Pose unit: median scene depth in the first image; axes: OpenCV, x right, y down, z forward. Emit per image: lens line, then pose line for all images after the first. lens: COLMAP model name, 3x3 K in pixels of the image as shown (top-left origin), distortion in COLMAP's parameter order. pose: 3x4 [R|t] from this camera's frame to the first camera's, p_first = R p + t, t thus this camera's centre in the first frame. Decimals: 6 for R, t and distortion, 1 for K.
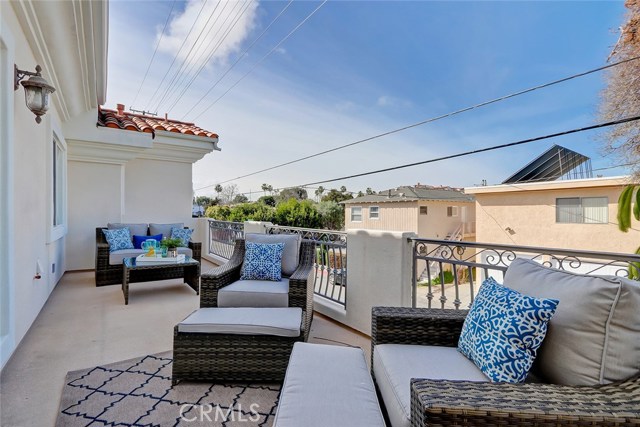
lens RADIAL K [[300.0, 0, 311.8], [0, 300.0, 211.9], [0, 0, 1]] dist [0.000346, -0.000410]
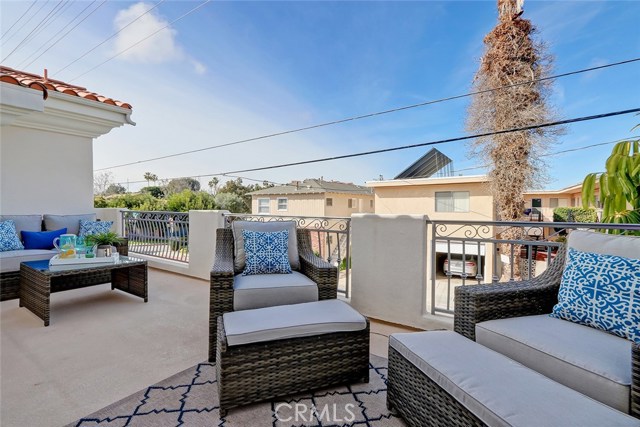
lens RADIAL K [[300.0, 0, 311.8], [0, 300.0, 211.9], [0, 0, 1]] dist [0.000346, -0.000410]
pose [[0.935604, -0.008946, 0.352937, -0.138821], [0.000921, 0.999737, 0.022899, 0.011943], [-0.353049, -0.021100, 0.935367, 0.060814]]
